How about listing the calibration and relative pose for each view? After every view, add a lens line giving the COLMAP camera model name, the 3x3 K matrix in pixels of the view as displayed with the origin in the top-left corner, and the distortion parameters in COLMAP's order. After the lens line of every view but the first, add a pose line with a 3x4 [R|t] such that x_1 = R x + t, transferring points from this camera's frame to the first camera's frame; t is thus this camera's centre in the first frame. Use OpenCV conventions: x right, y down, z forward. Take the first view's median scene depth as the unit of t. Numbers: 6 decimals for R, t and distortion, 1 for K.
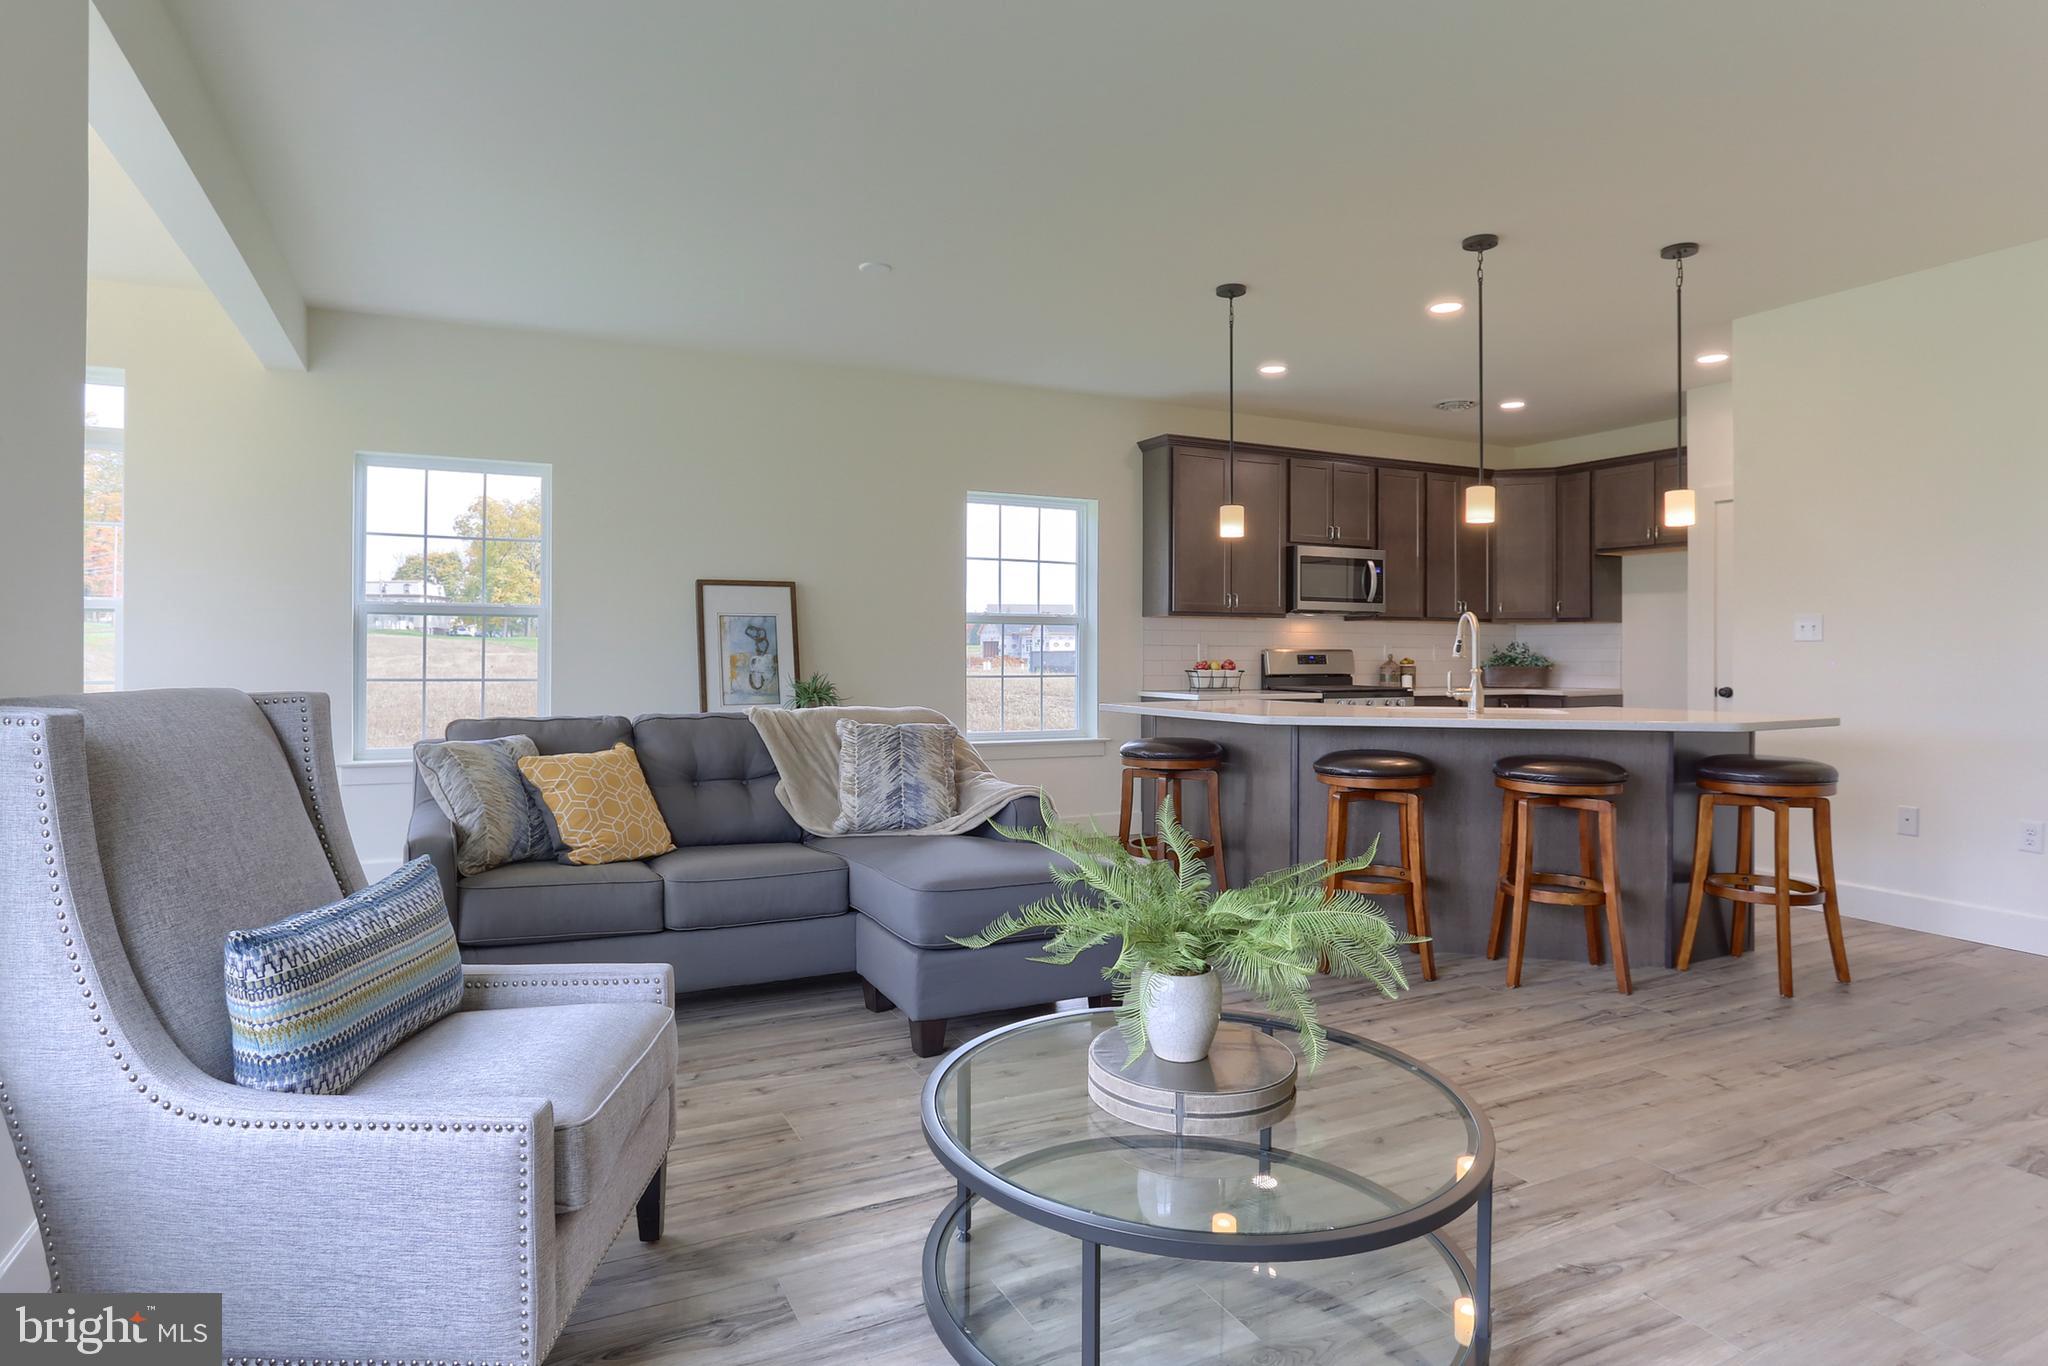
lens RADIAL K [[1130.7, 0, 1016.8], [0, 1130.7, 663.2], [0, 0, 1]] dist [-0.057114, 0.045452]
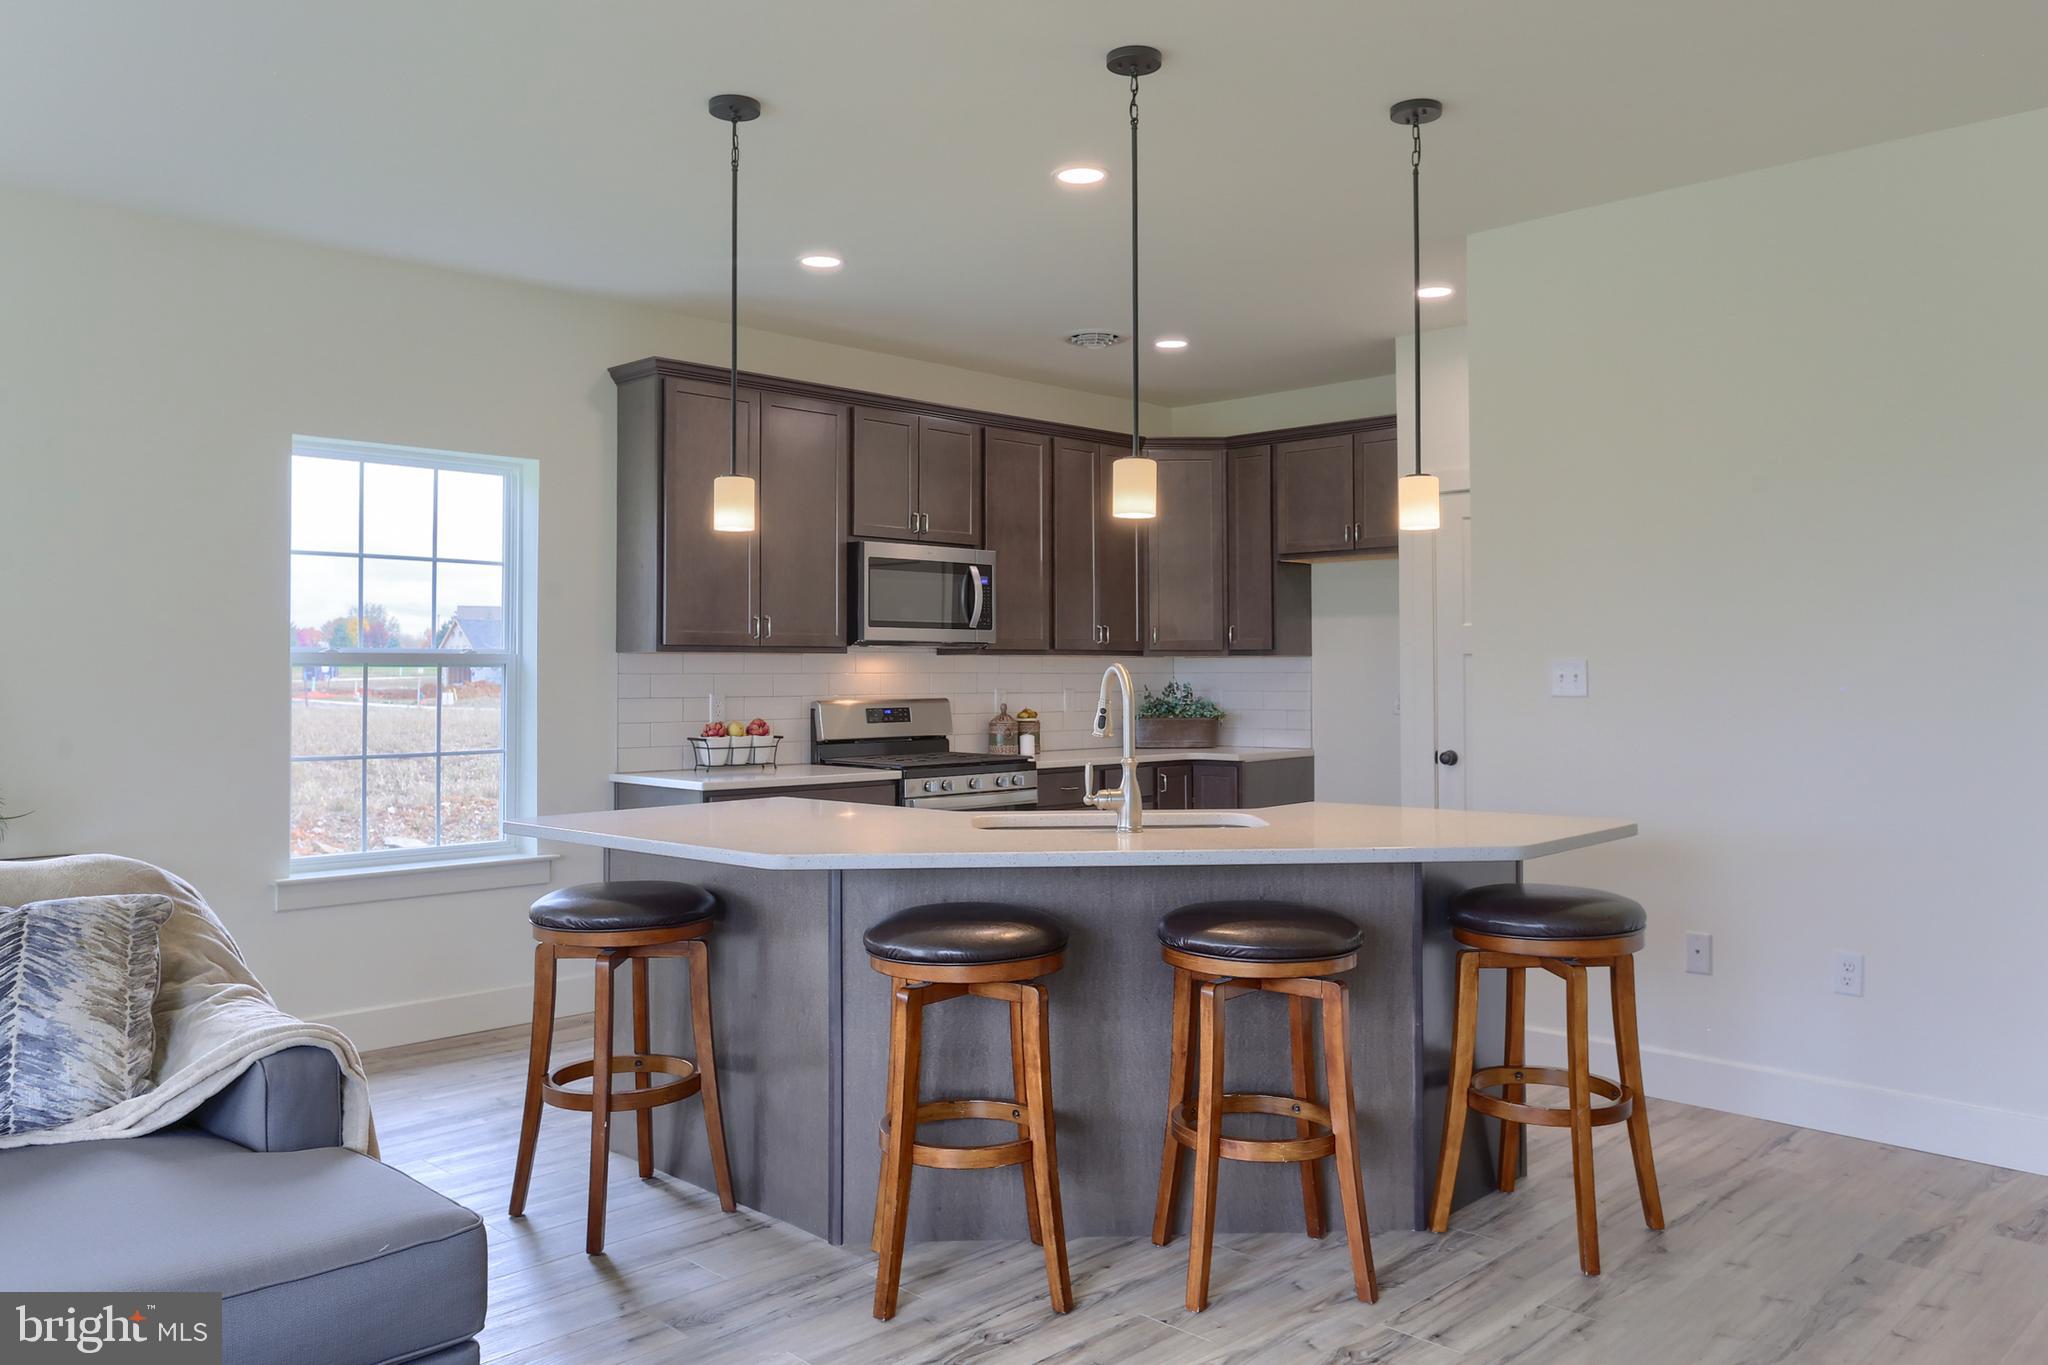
lens RADIAL K [[1510.1, 0, 1024.0], [0, 1510.1, 682.5], [0, 0, 1]] dist [-0.002414, 0.001853]
pose [[0.946705, -0.006769, 0.322031, 0.076041], [0.007174, 0.999974, -0.000070, -0.030664], [-0.322022, 0.002376, 0.946729, 0.201031]]
